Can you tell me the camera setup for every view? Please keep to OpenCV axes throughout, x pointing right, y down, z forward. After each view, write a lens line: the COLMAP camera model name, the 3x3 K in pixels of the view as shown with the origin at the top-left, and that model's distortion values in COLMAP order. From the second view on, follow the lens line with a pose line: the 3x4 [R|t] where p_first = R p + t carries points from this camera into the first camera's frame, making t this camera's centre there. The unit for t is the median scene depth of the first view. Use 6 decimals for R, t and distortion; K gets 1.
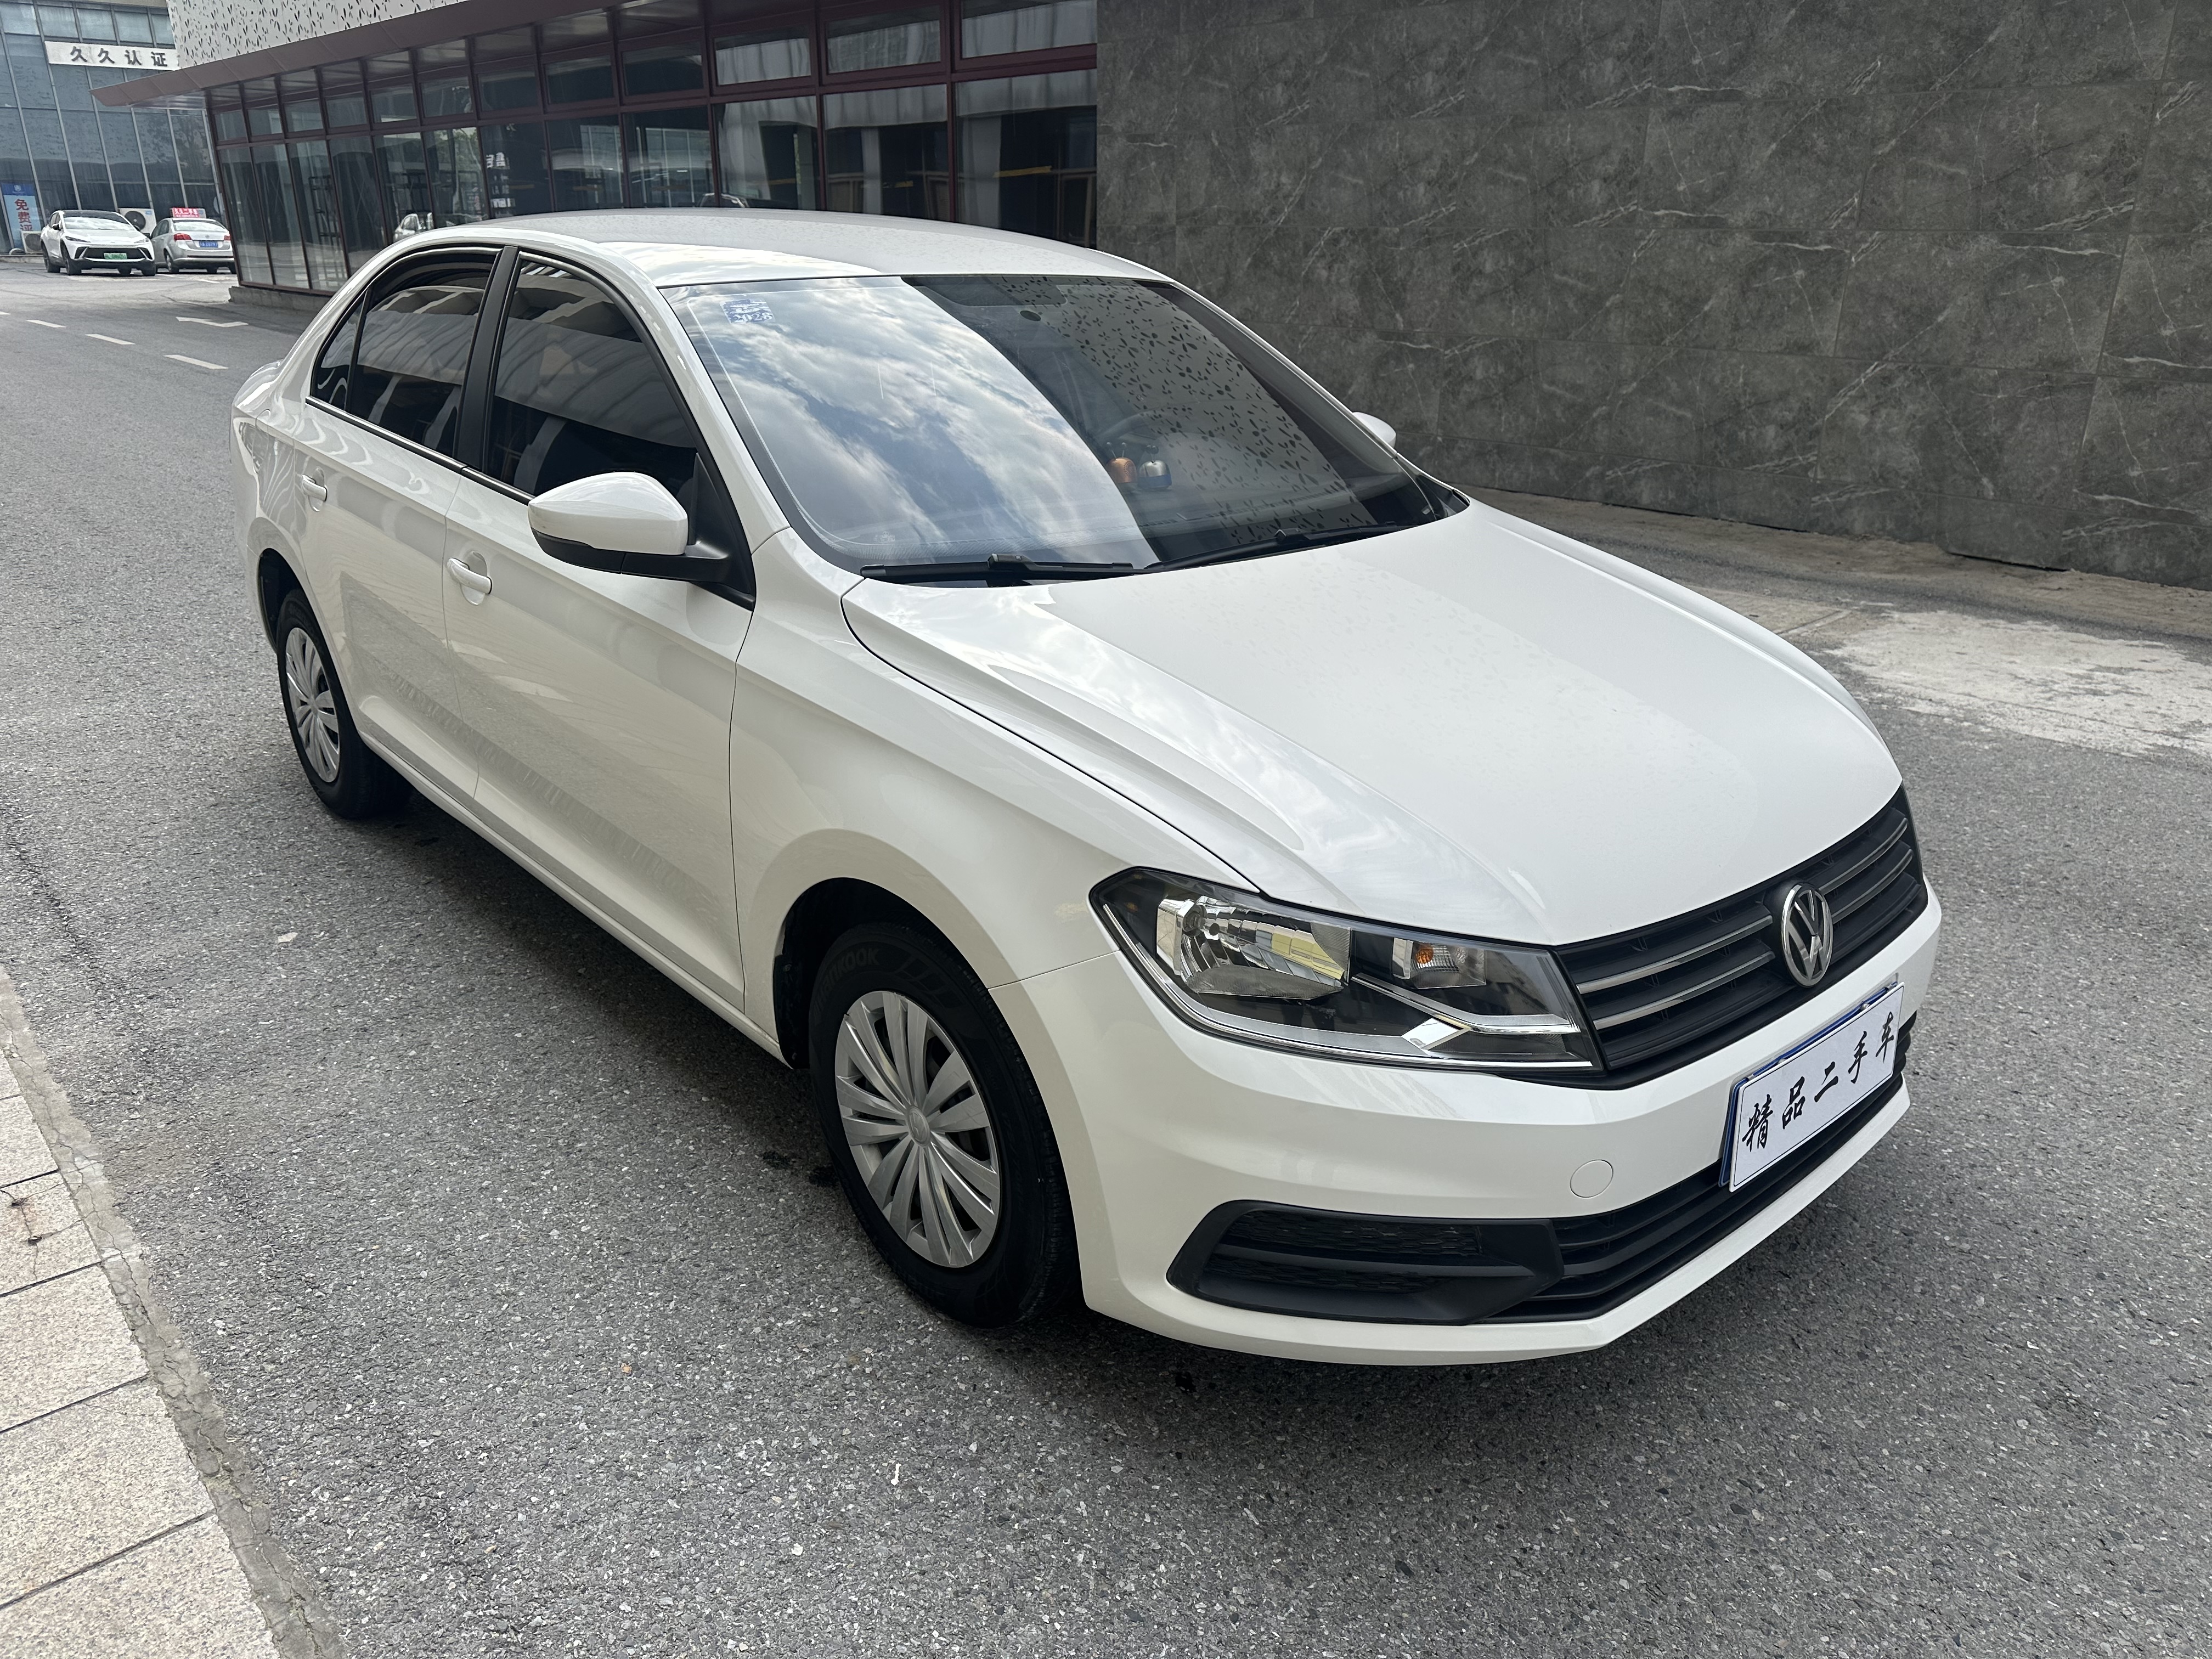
lens RADIAL K [[1561.4, 0, 1122.4], [0, 1561.4, 825.3], [0, 0, 1]] dist [0.004040, -0.002187]
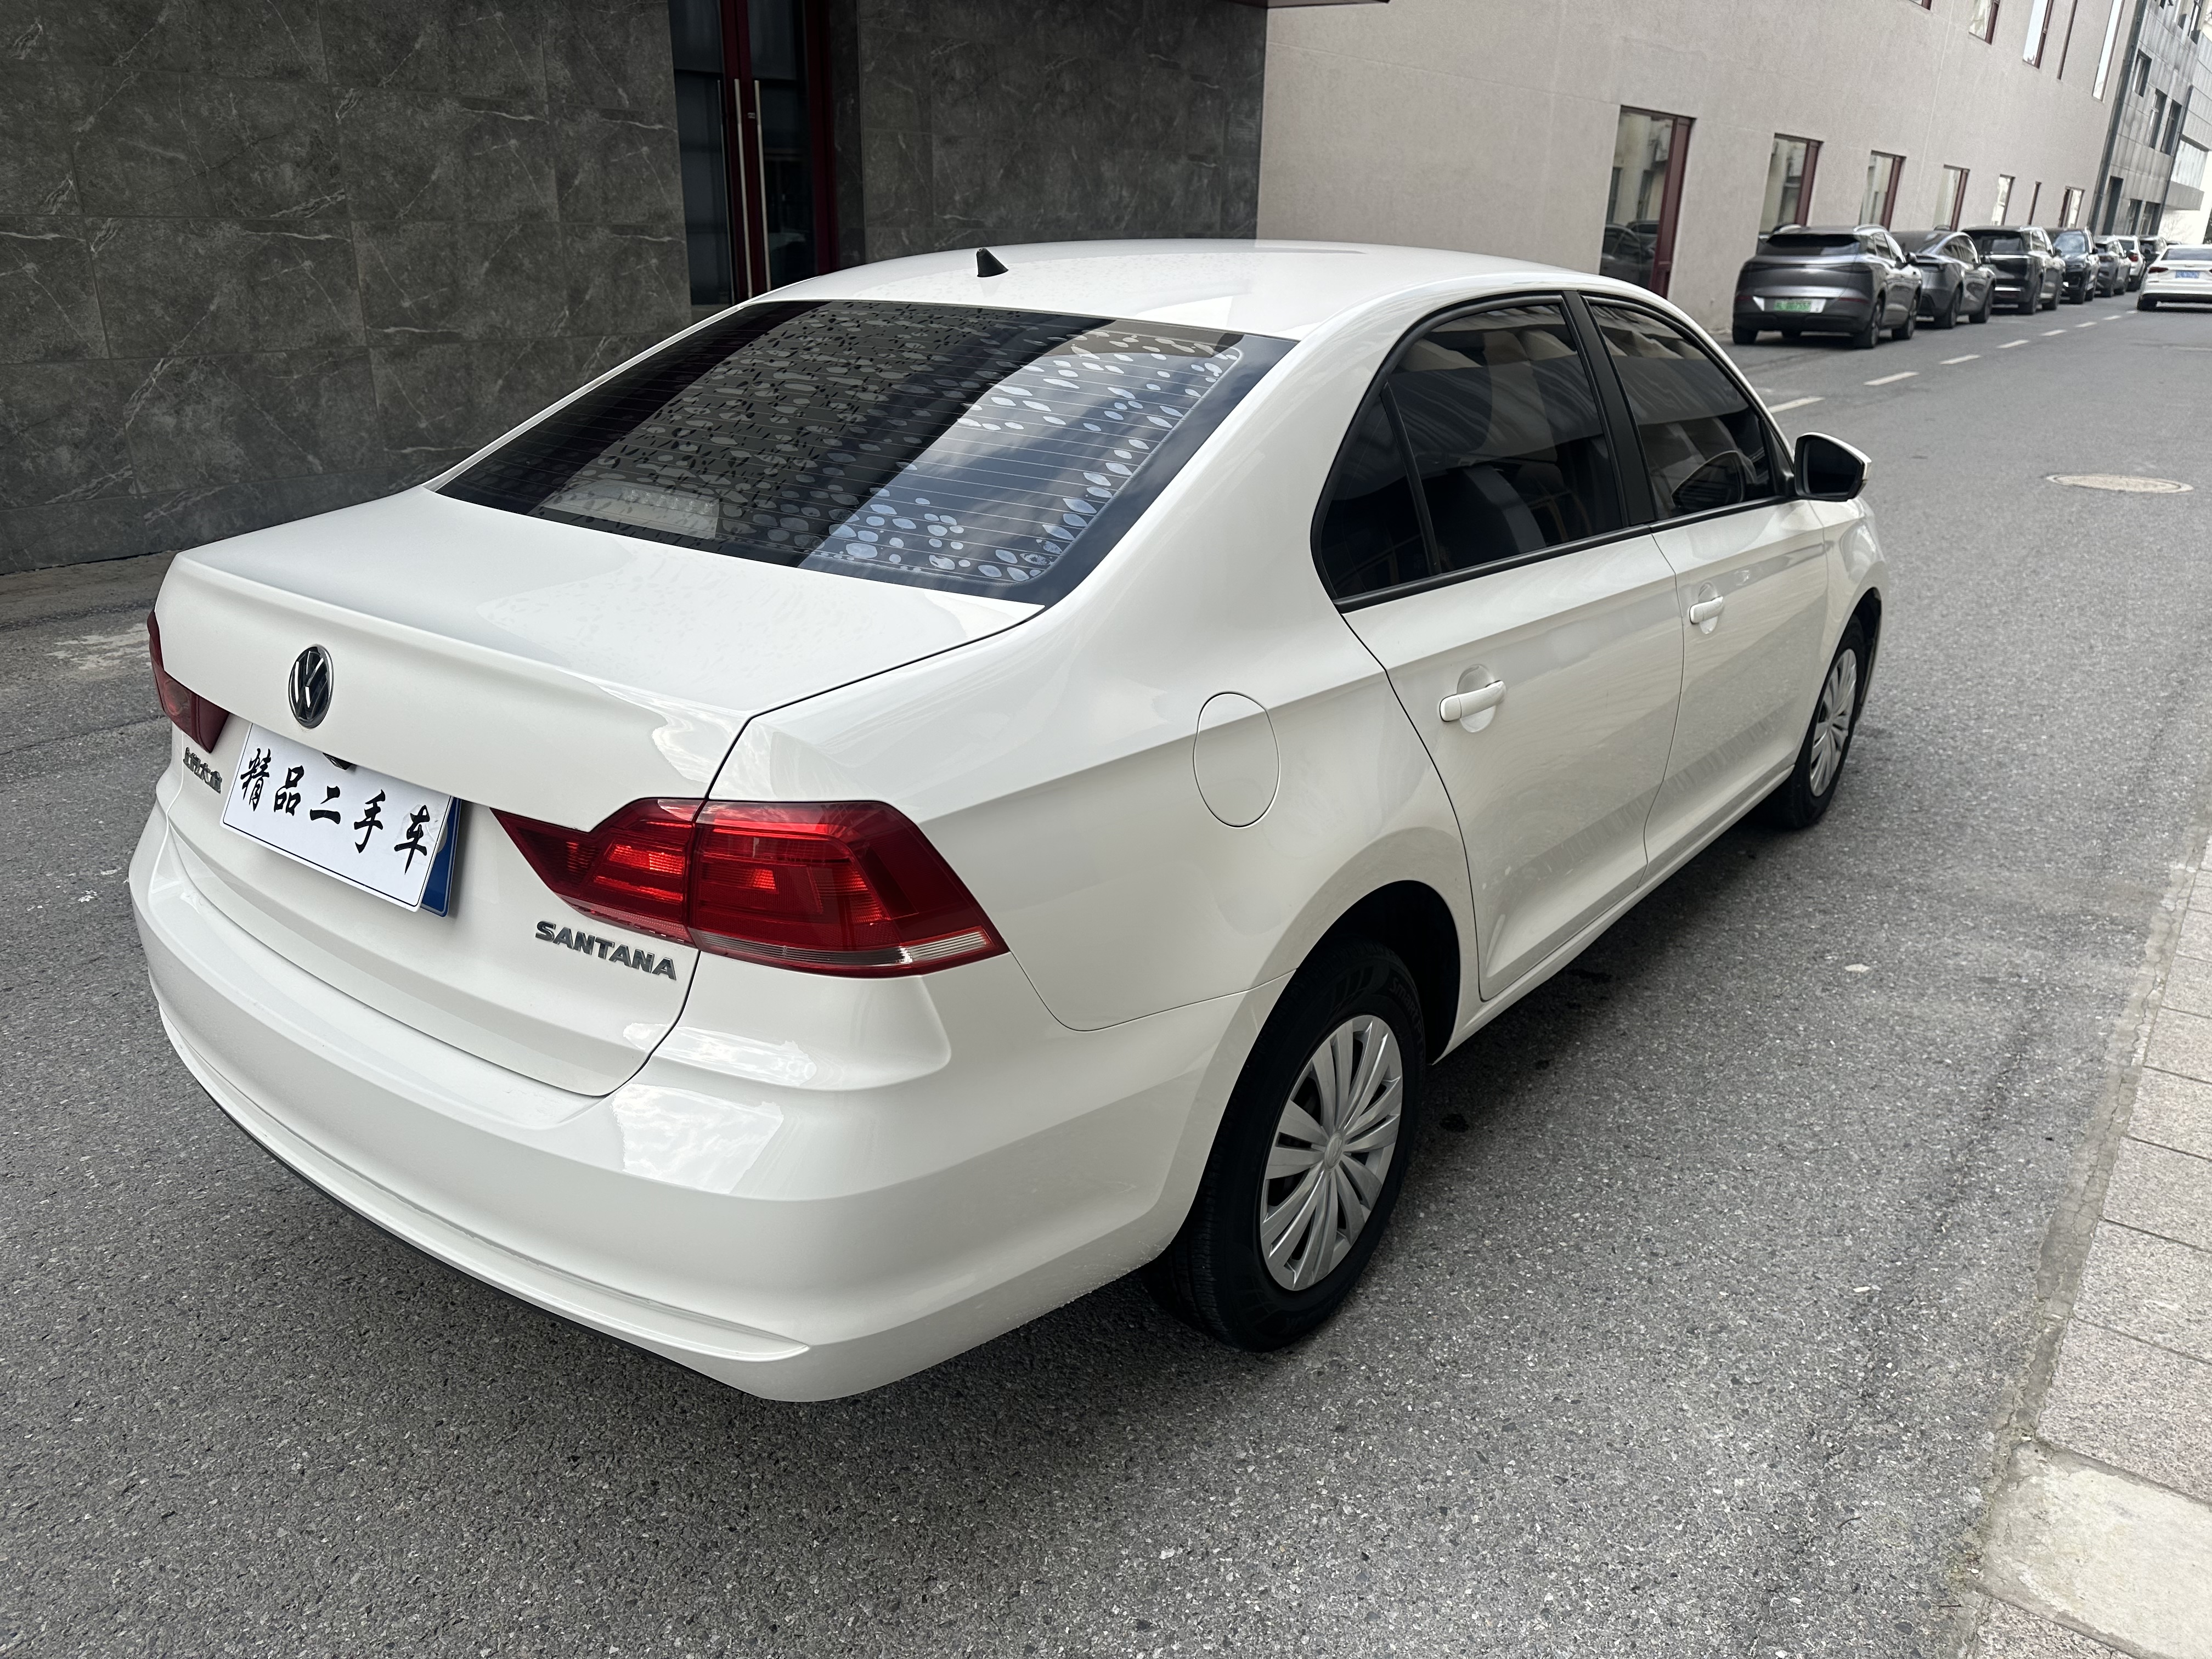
lens RADIAL K [[1553.2, 0, 1101.9], [0, 1553.2, 856.8], [0, 0, 1]] dist [-0.013280, -0.003197]
pose [[-0.183145, -0.379210, 0.907005, -0.586168], [0.334698, 0.843441, 0.420218, -0.253305], [-0.924356, 0.380534, -0.027551, 0.642547]]
